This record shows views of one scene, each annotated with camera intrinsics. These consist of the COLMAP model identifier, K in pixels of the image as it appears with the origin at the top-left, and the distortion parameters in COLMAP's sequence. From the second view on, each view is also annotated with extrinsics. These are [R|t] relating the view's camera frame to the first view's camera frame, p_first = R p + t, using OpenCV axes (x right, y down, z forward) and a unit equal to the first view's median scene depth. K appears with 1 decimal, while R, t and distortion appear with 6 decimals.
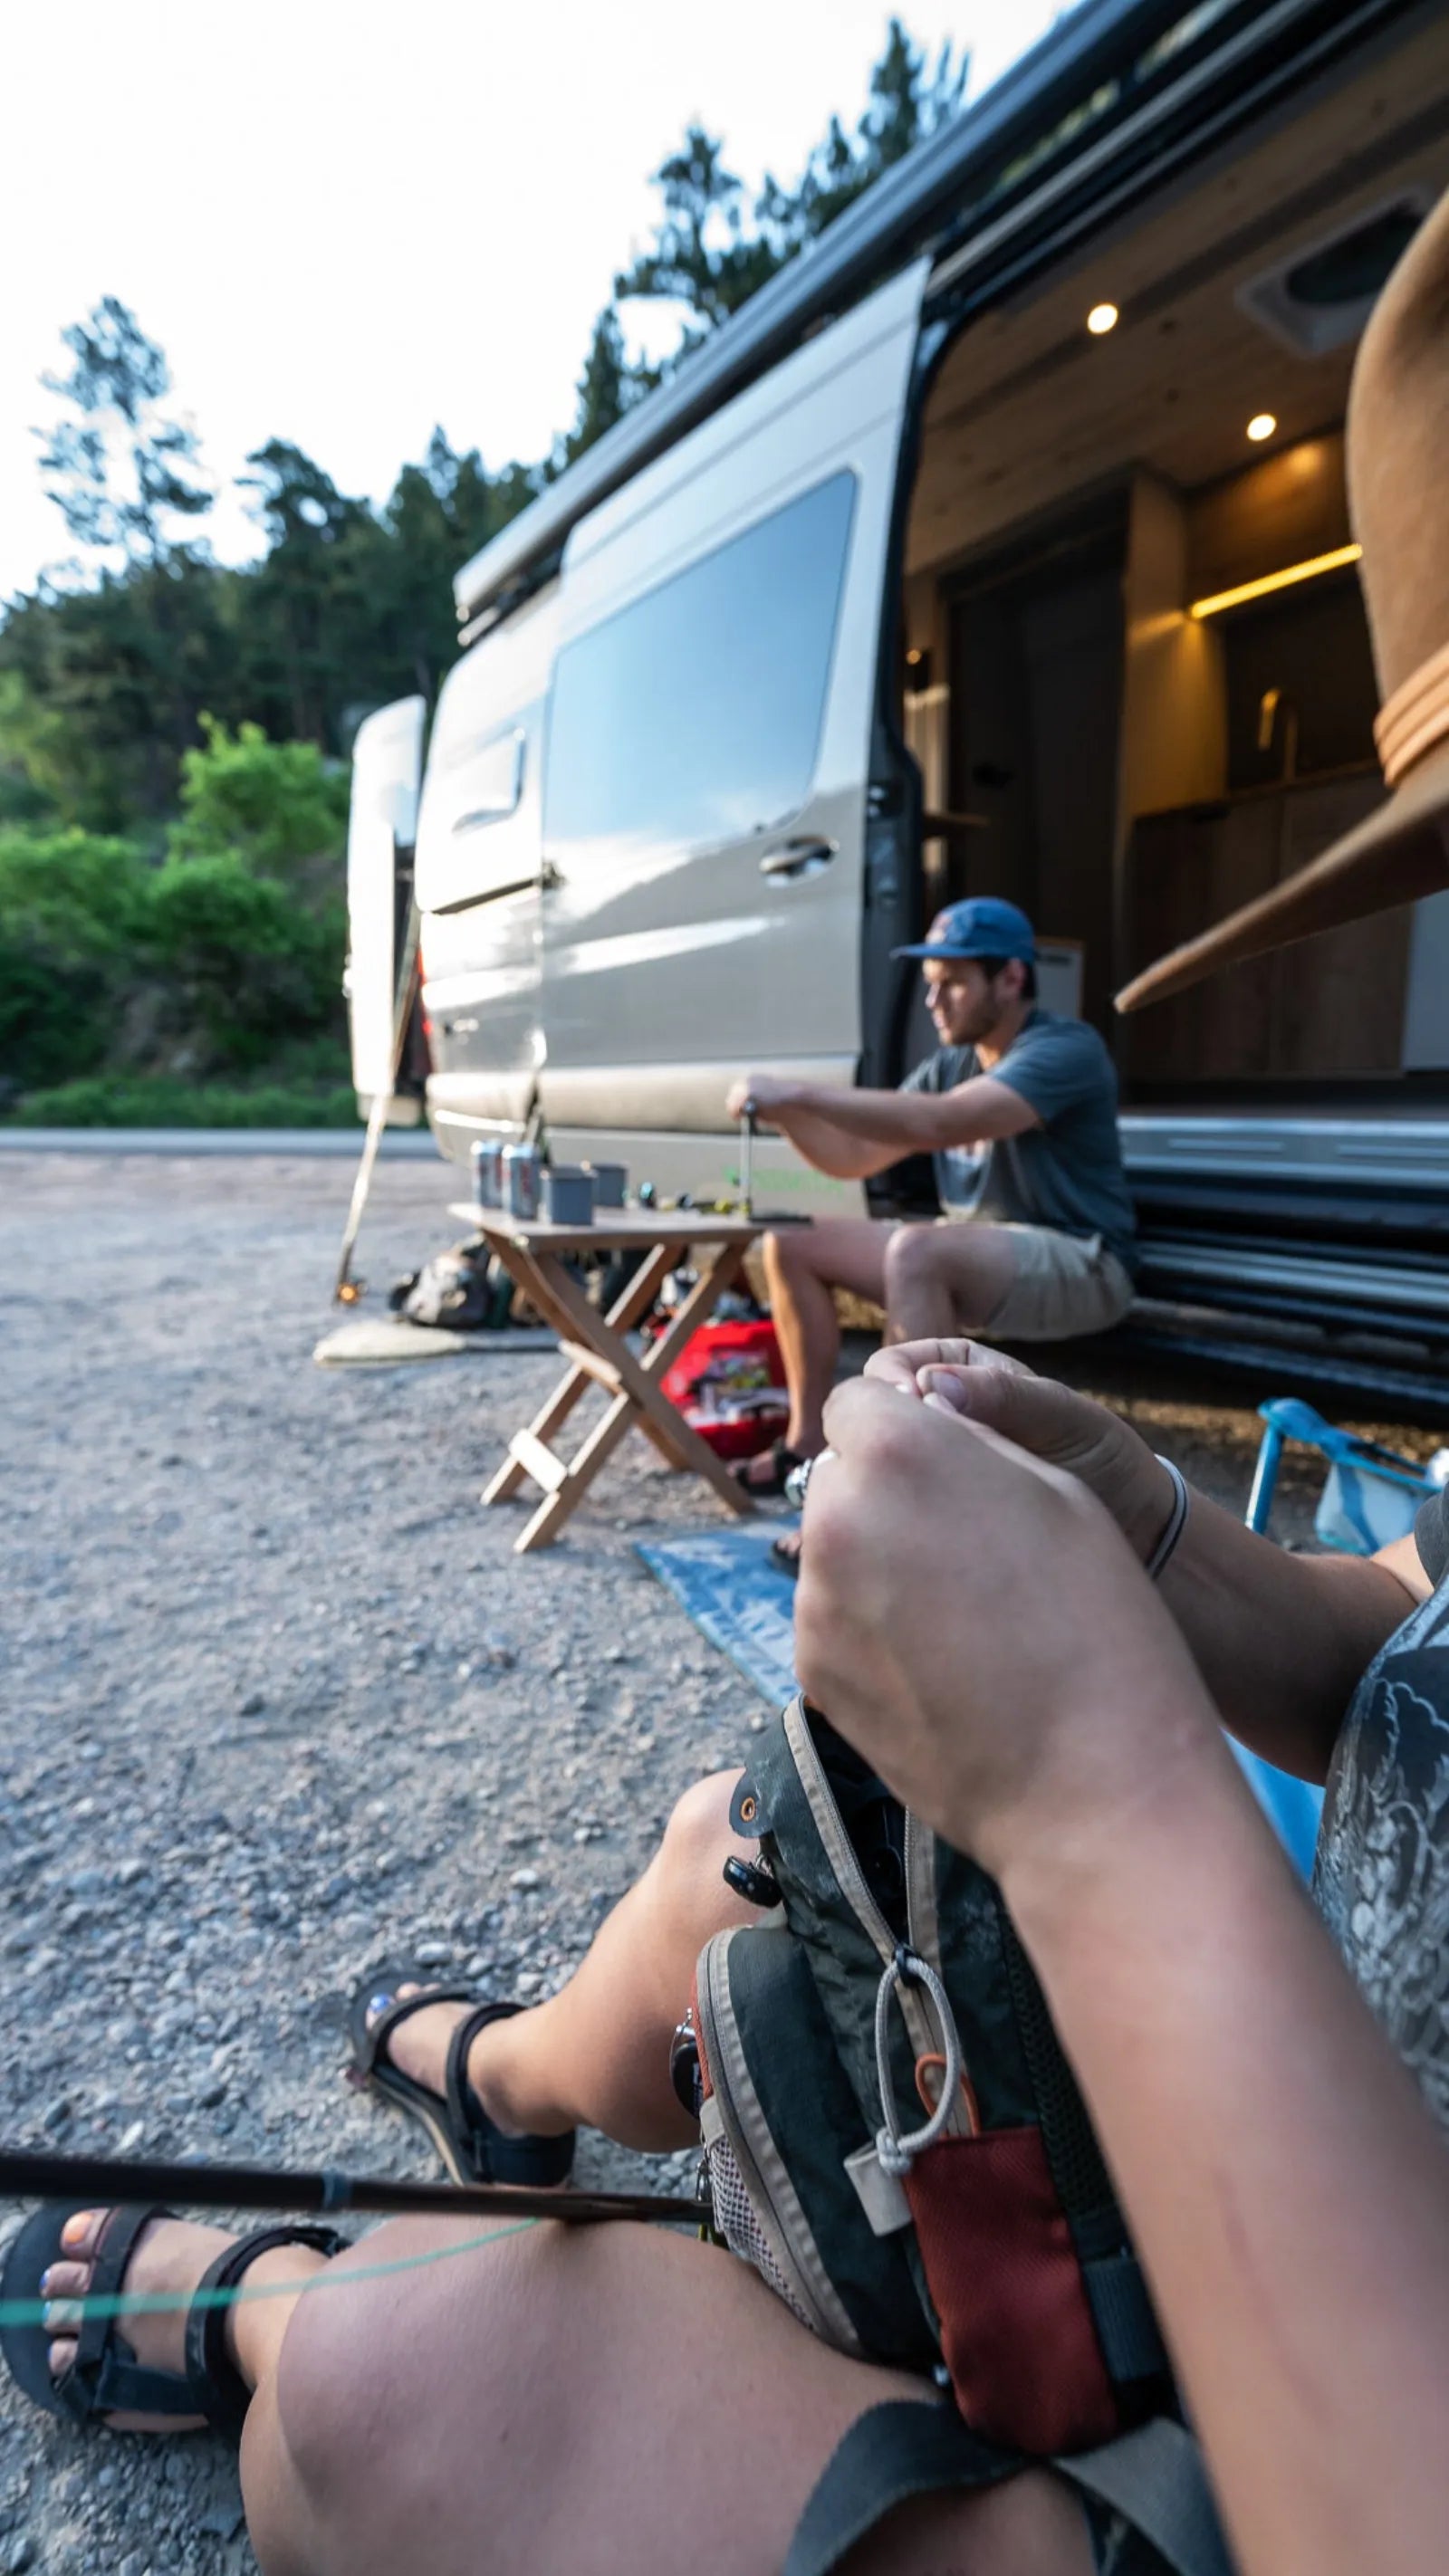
lens RADIAL K [[1054.1, 0, 729.9], [0, 1054.1, 1283.1], [0, 0, 1]] dist [-0.000916, -0.009078]
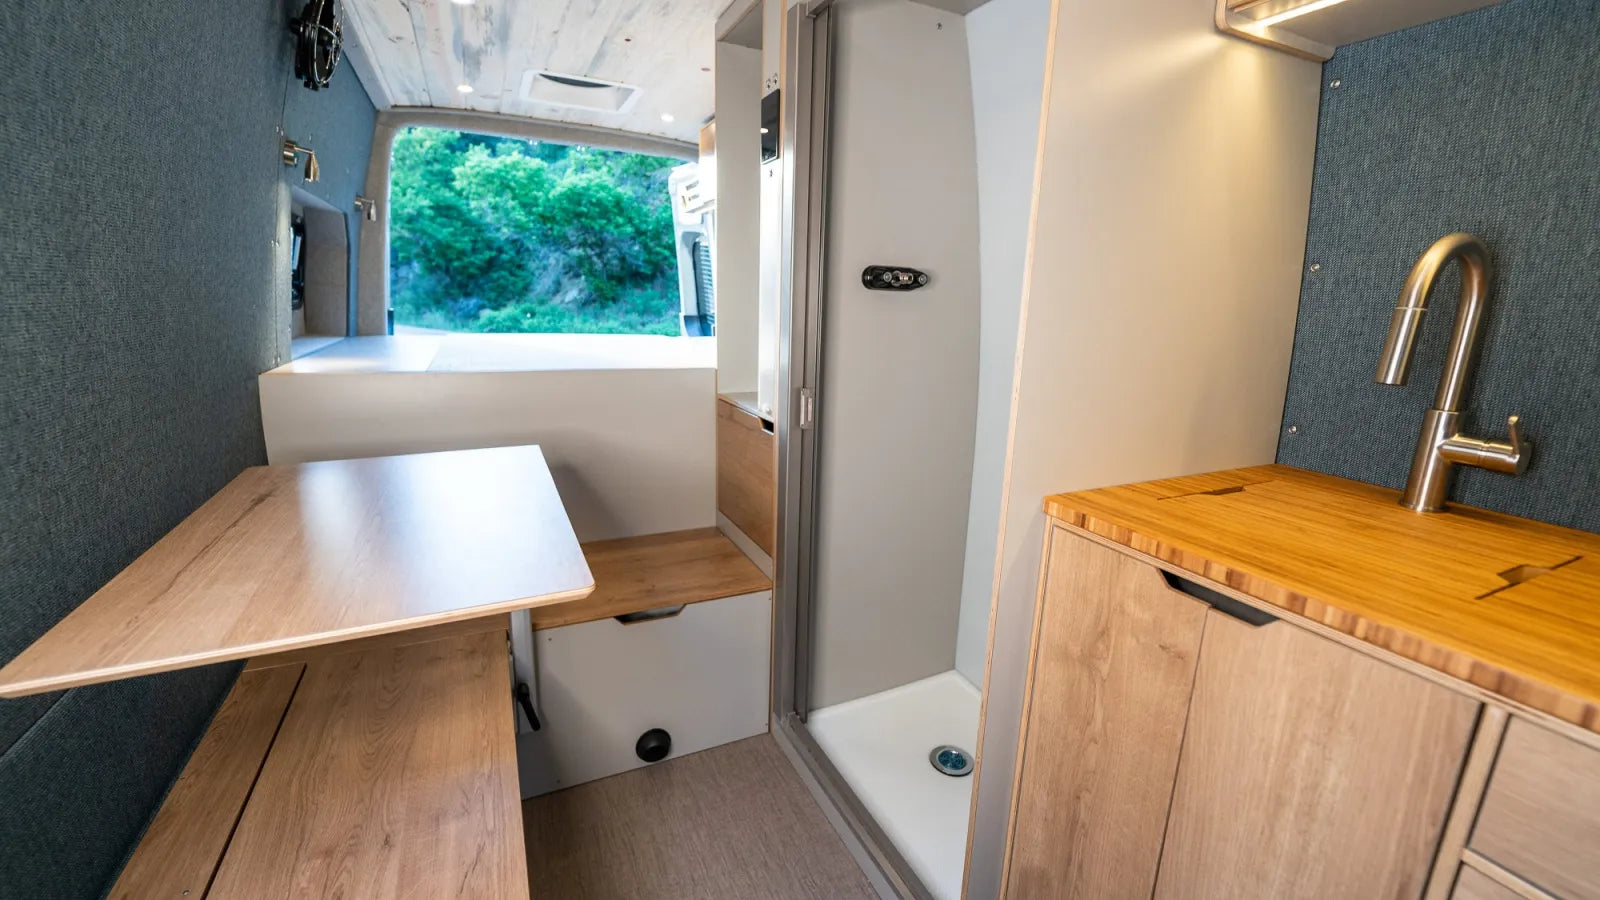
lens RADIAL K [[647.9, 0, 800.0], [0, 647.9, 450.0], [0, 0, 1]] dist [-0.005177, -0.003880]
pose [[0.978613, 0.102970, -0.178085, 0.473210], [-0.097576, 0.994471, 0.038806, -0.772557], [0.181096, -0.020599, 0.983250, 1.239159]]
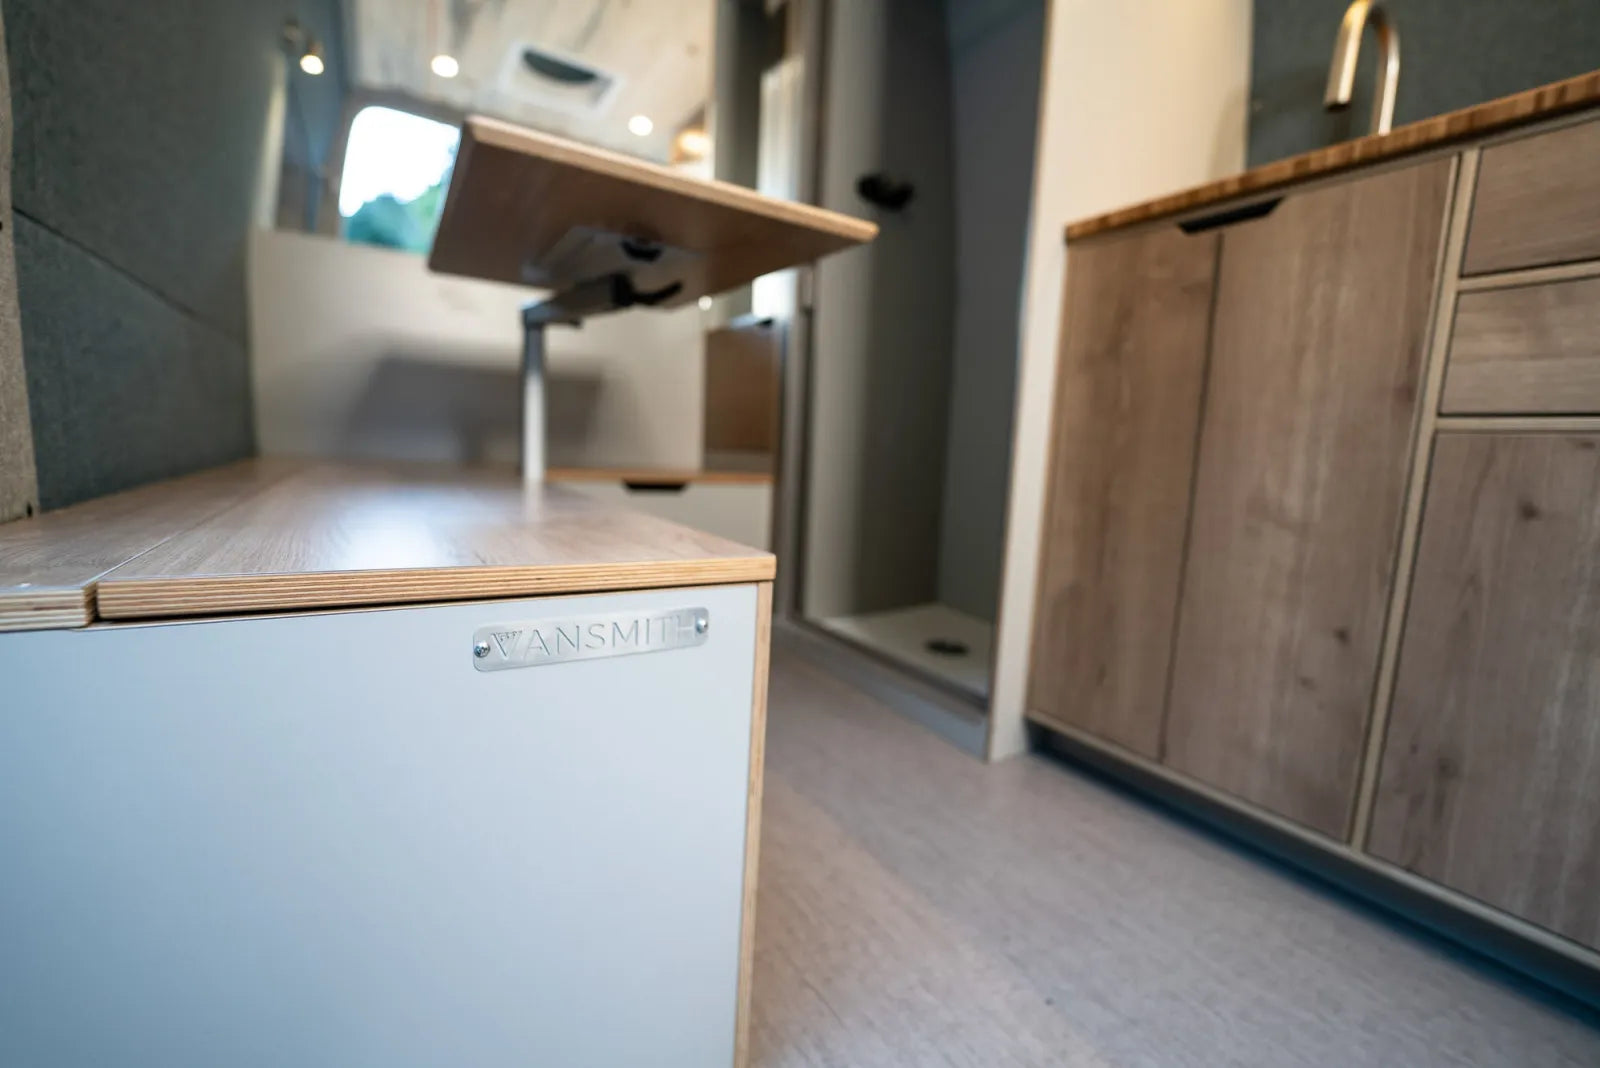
lens RADIAL K [[649.5, 0, 800.0], [0, 649.5, 534.0], [0, 0, 1]] dist [-0.007649, -0.002555]
pose [[0.993592, 0.089958, -0.068425, 0.411425], [-0.094414, 0.993413, -0.064942, -0.446611], [0.062132, 0.070986, 0.995540, 1.206612]]
